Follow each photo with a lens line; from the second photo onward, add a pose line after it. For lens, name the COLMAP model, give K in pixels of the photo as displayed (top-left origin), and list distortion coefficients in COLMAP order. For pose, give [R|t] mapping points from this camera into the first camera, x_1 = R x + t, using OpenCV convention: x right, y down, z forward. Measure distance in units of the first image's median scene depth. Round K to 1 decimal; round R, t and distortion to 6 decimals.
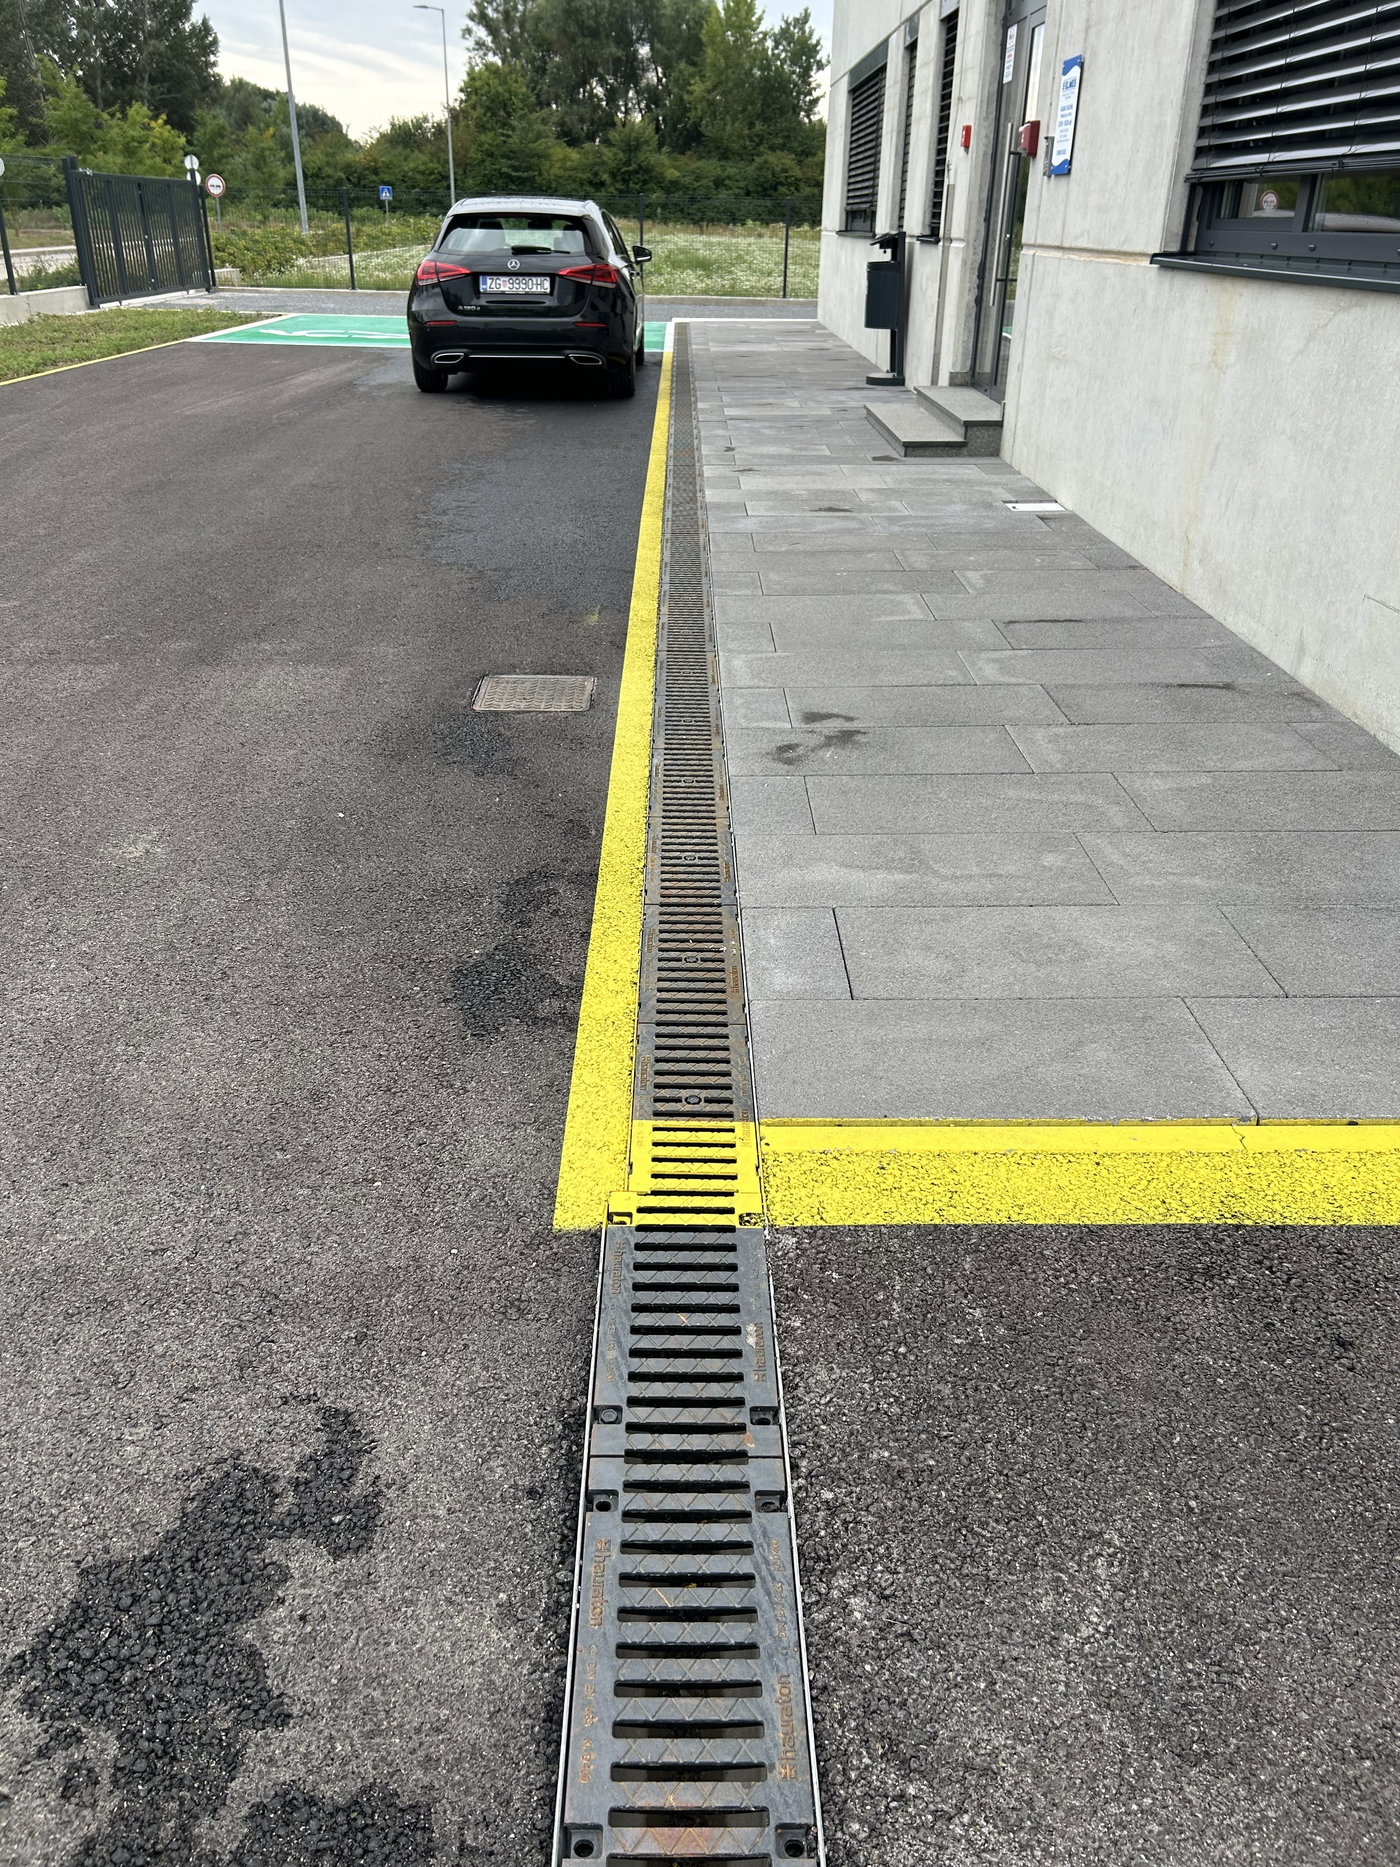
lens RADIAL K [[1418.7, 0, 695.3], [0, 1418.7, 910.8], [0, 0, 1]] dist [0.072647, -0.066031]
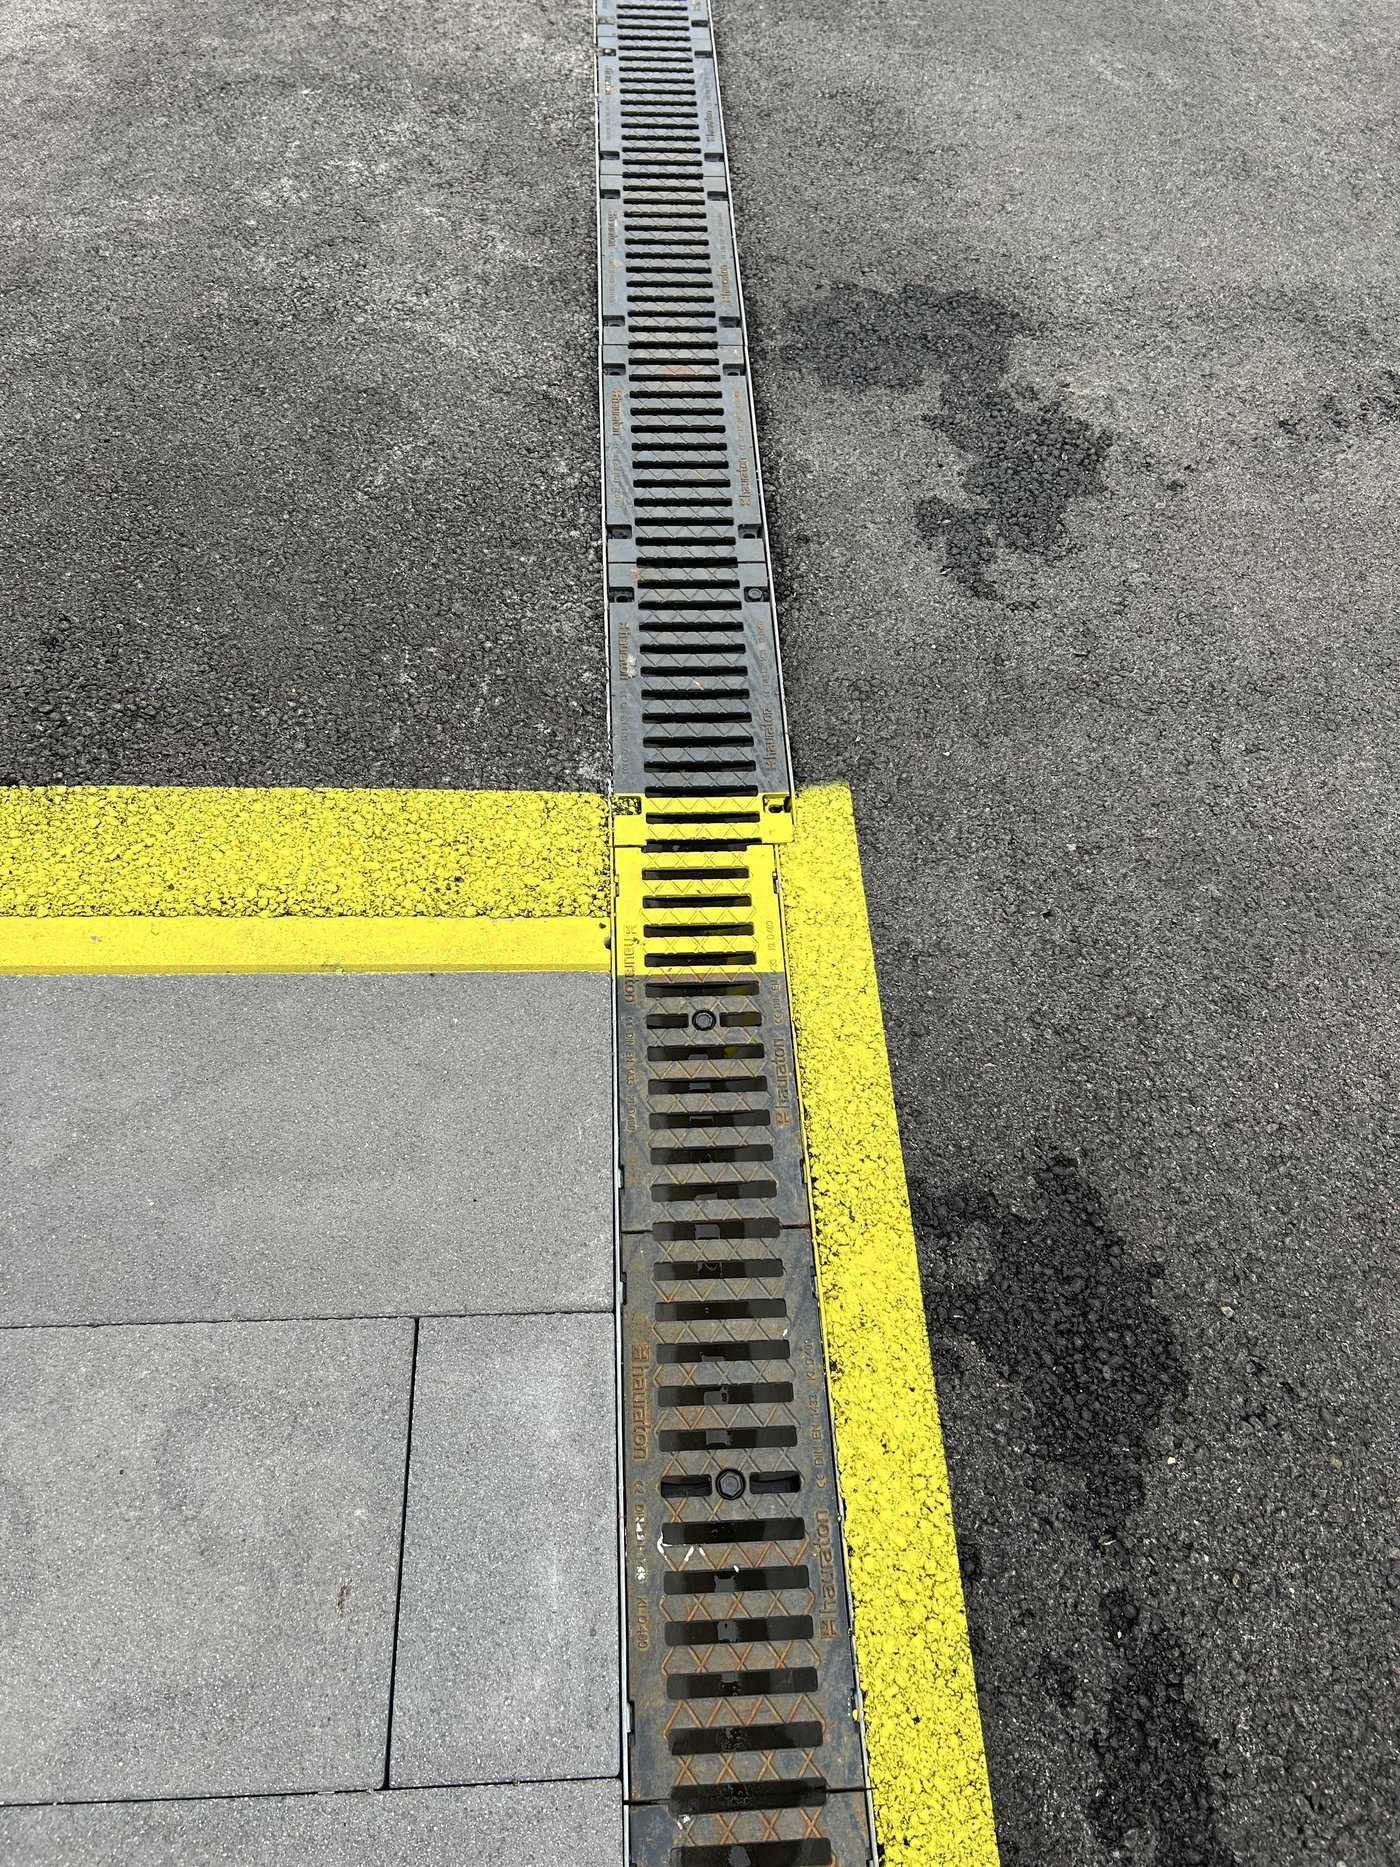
lens RADIAL K [[1418.7, 0, 695.3], [0, 1418.7, 910.8], [0, 0, 1]] dist [0.072647, -0.066031]
pose [[-0.997637, 0.000336, -0.068699, 0.063581], [-0.068053, 0.132103, 0.988897, -0.705922], [0.009408, 0.991236, -0.131768, 1.313404]]
